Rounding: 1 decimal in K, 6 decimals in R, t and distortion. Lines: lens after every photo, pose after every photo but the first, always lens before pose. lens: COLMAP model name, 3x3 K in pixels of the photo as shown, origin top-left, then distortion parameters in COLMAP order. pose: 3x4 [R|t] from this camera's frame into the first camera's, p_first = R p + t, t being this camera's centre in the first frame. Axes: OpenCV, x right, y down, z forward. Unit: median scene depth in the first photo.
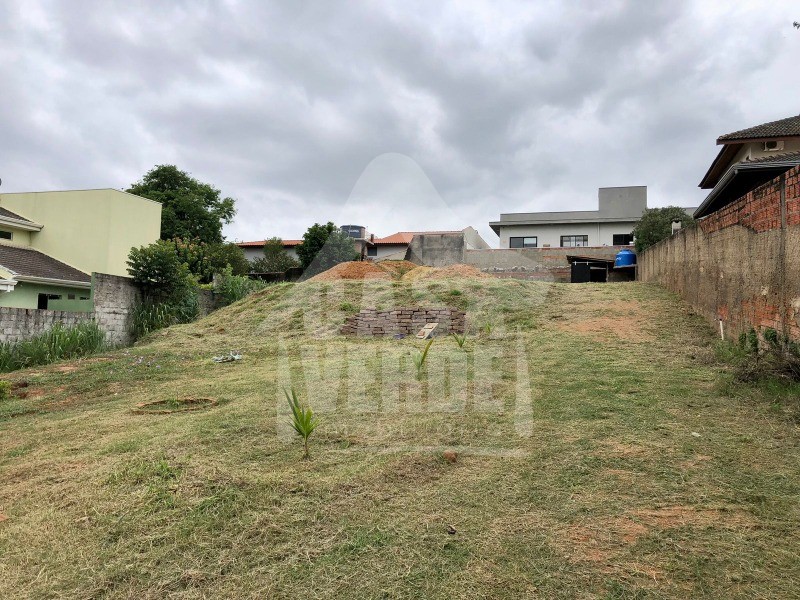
lens RADIAL K [[679.0, 0, 421.6], [0, 679.0, 292.8], [0, 0, 1]] dist [0.041170, -0.051752]
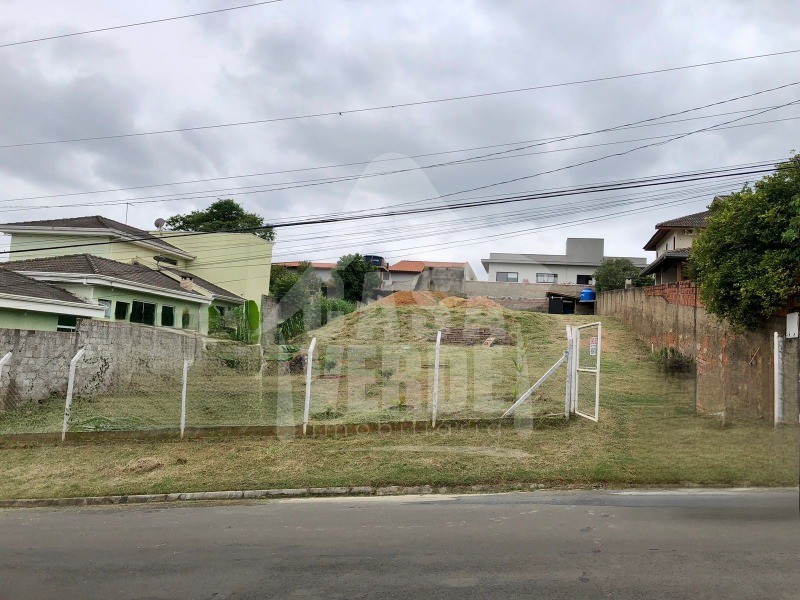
lens RADIAL K [[675.0, 0, 429.8], [0, 675.0, 270.1], [0, 0, 1]] dist [0.042937, -0.000810]
pose [[0.994917, 0.055452, 0.084050, -0.261537], [-0.050735, 0.997070, -0.057251, -0.017519], [-0.086978, 0.052695, 0.994816, -0.625739]]
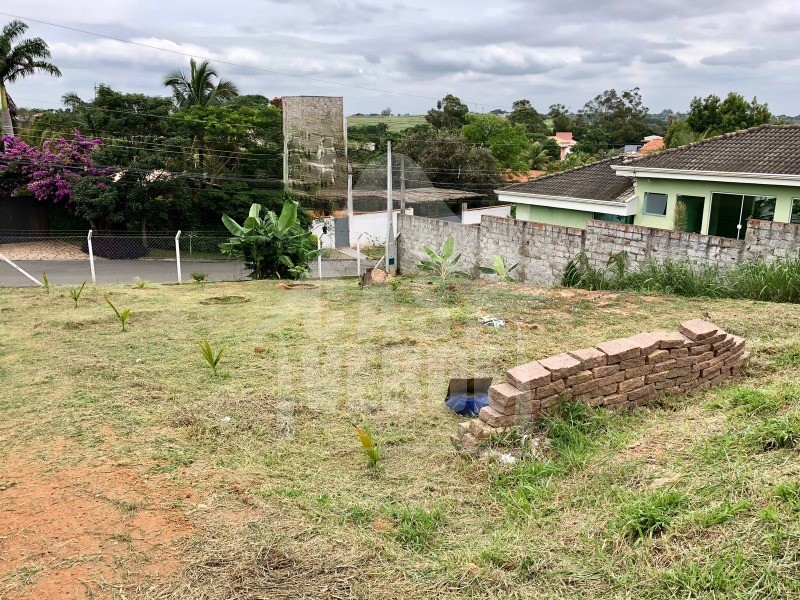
lens RADIAL K [[675.0, 0, 429.8], [0, 675.0, 270.1], [0, 0, 1]] dist [0.042937, -0.000810]
pose [[-0.619134, 0.160798, -0.768646, 0.280667], [0.057340, 0.985455, 0.159968, -0.075498], [0.783189, 0.054968, -0.619350, 1.127052]]
